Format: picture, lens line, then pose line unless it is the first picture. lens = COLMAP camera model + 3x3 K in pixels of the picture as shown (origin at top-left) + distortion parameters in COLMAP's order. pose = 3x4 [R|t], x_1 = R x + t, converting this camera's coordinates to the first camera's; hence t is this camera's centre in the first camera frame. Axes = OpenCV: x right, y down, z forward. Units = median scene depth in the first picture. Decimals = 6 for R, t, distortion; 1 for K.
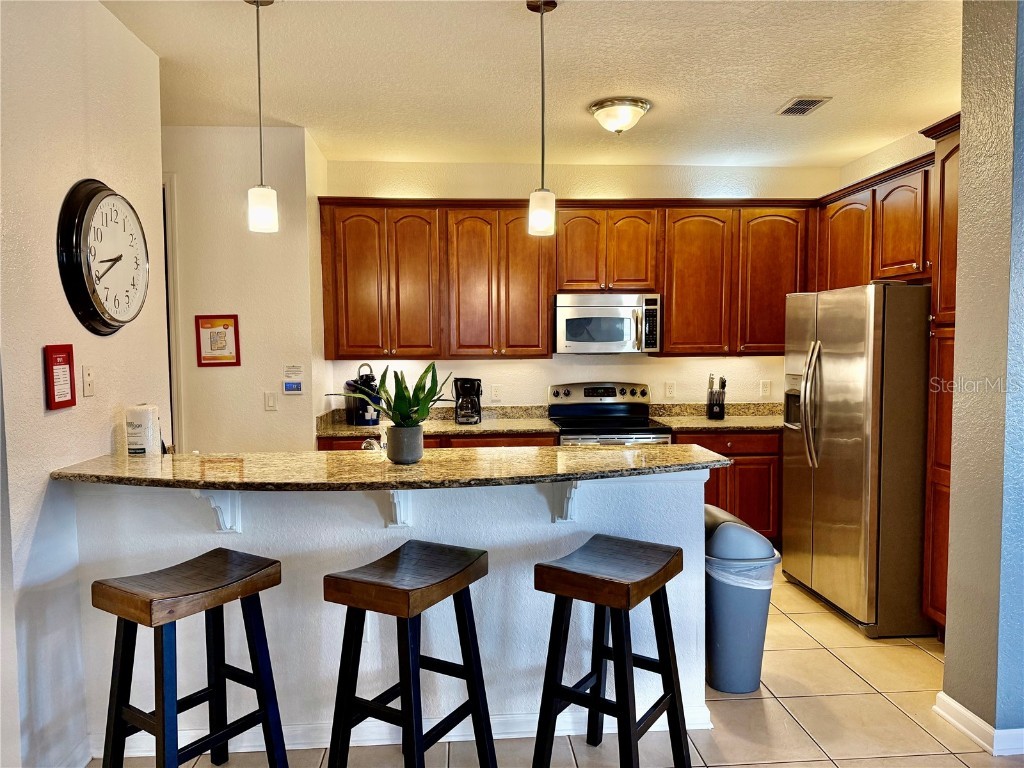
lens RADIAL K [[710.4, 0, 506.9], [0, 710.4, 384.8], [0, 0, 1]] dist [0.163385, -0.302032]
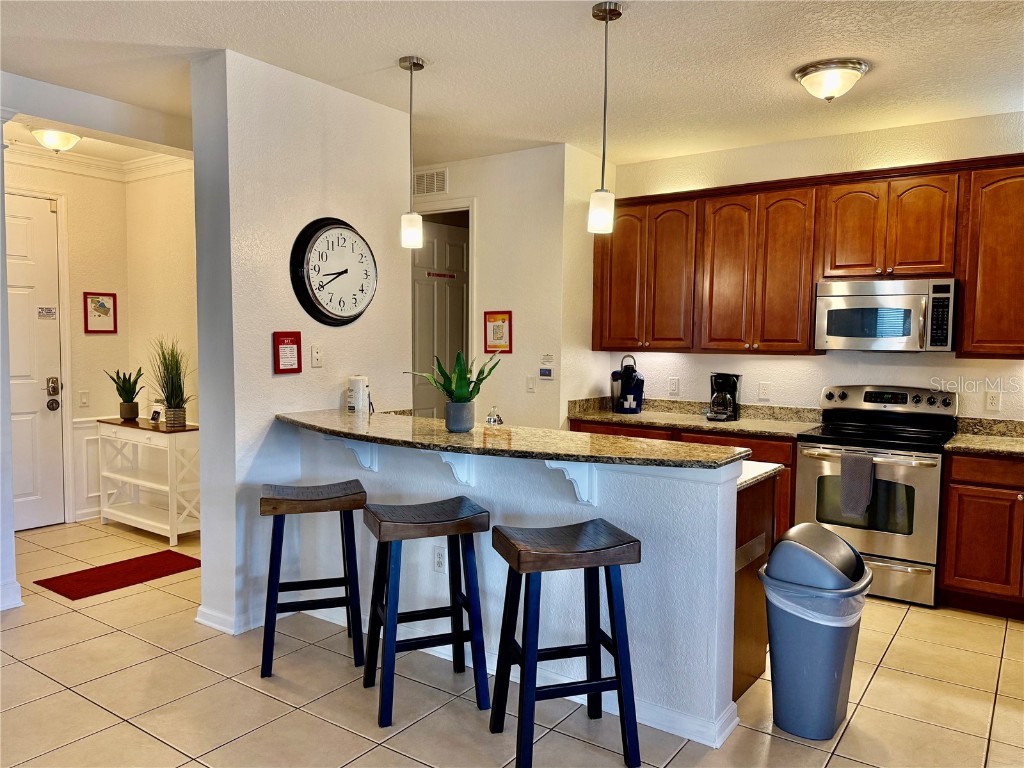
lens RADIAL K [[742.7, 0, 513.2], [0, 742.7, 387.7], [0, 0, 1]] dist [0.198144, -0.362389]
pose [[0.774958, 0.059135, -0.629240, 0.374889], [-0.052884, 0.998189, 0.028678, -0.004042], [0.629796, 0.011053, 0.776682, 0.035970]]
